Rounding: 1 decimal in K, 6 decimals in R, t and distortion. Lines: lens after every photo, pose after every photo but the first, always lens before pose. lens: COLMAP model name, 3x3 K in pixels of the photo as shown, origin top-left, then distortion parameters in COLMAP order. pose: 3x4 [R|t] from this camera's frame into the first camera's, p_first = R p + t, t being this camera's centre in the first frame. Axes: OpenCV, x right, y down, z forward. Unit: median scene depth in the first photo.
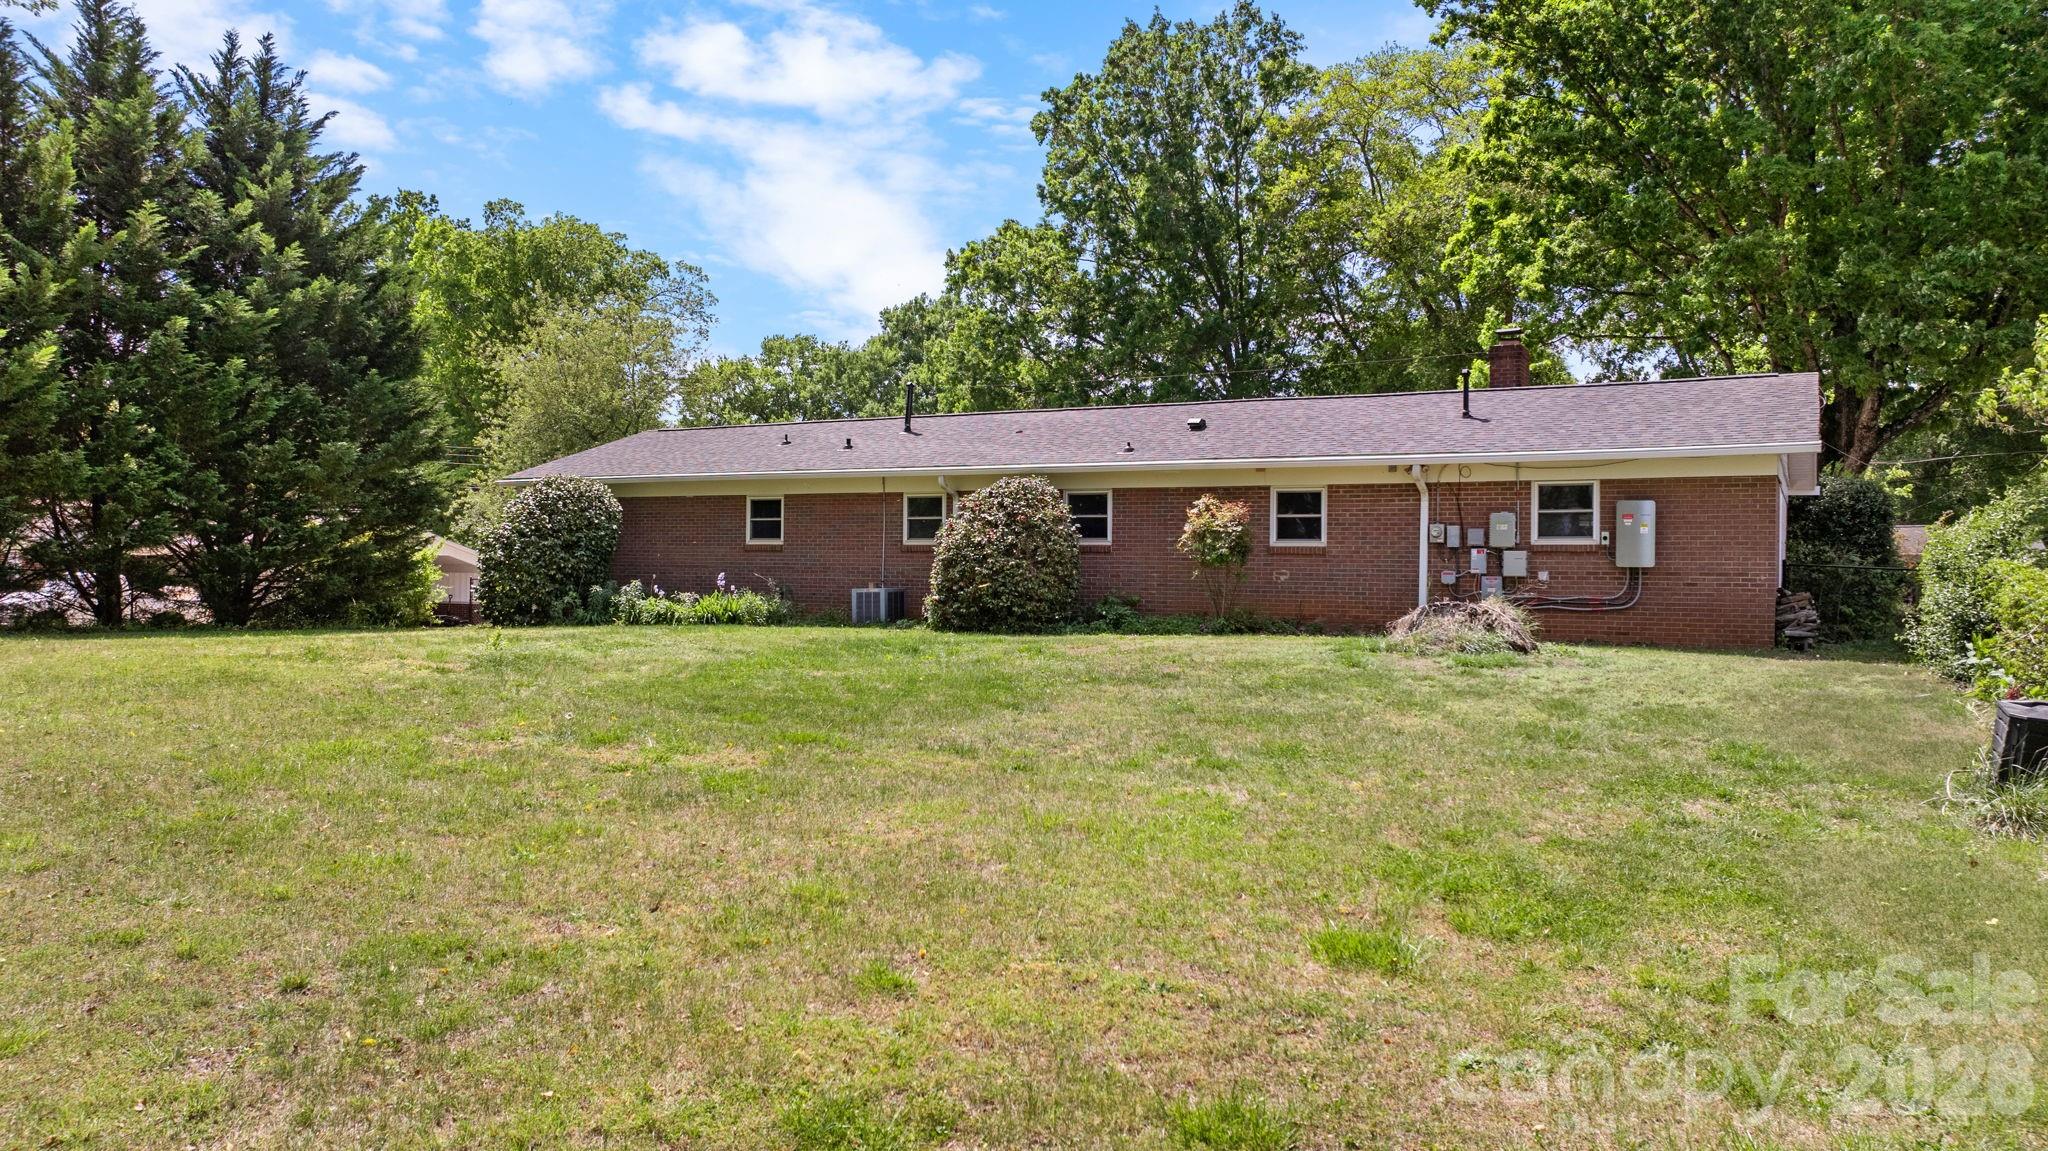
lens RADIAL K [[1491.2, 0, 1028.8], [0, 1491.2, 546.0], [0, 0, 1]] dist [0.008178, 0.000423]
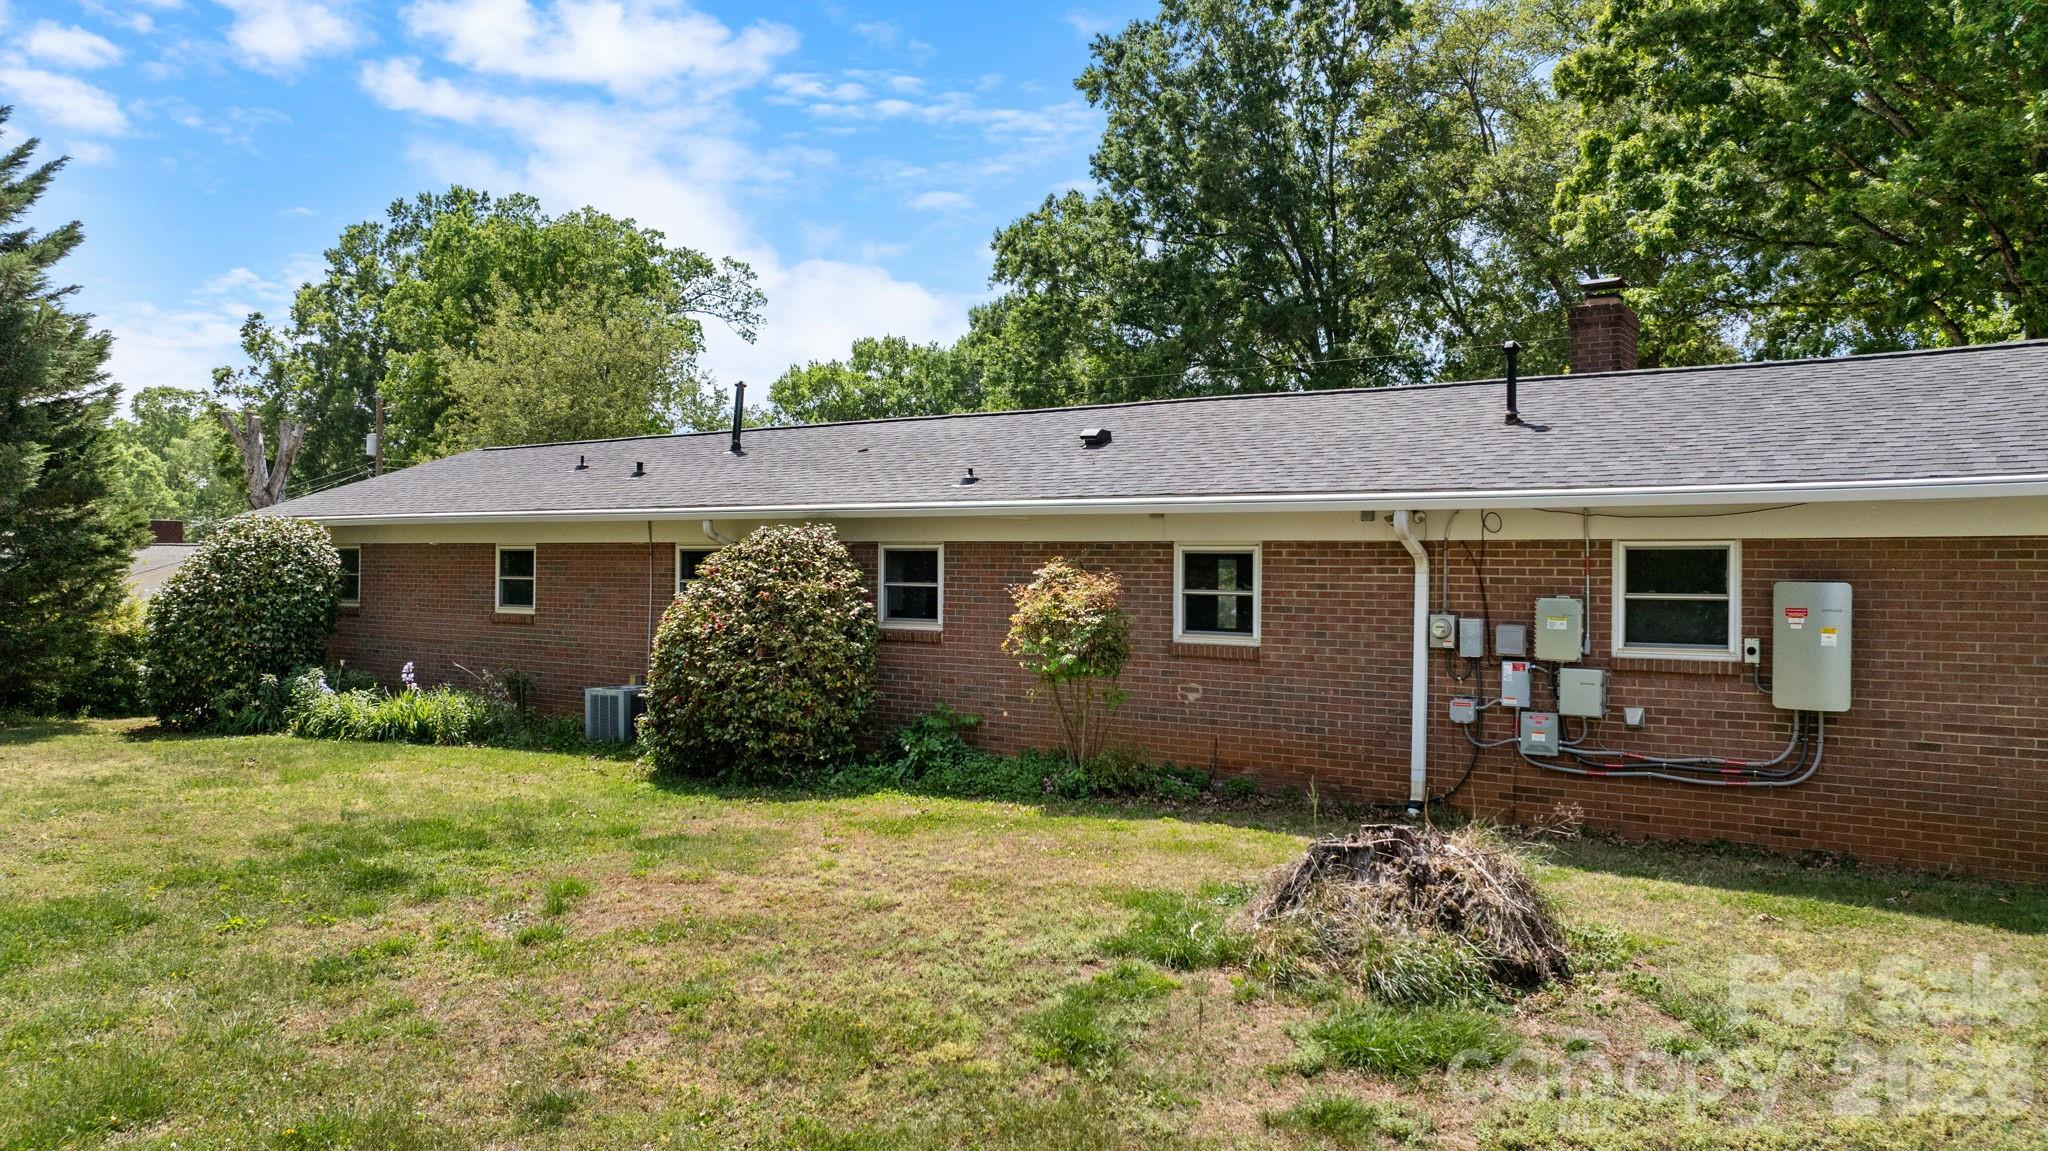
lens RADIAL K [[1472.3, 0, 1025.0], [0, 1472.3, 550.4], [0, 0, 1]] dist [-0.014798, -0.003270]
pose [[0.993731, -0.002615, -0.111770, 0.159494], [0.002797, 0.999995, 0.001473, -0.035659], [0.111766, -0.001776, 0.993733, 0.385468]]
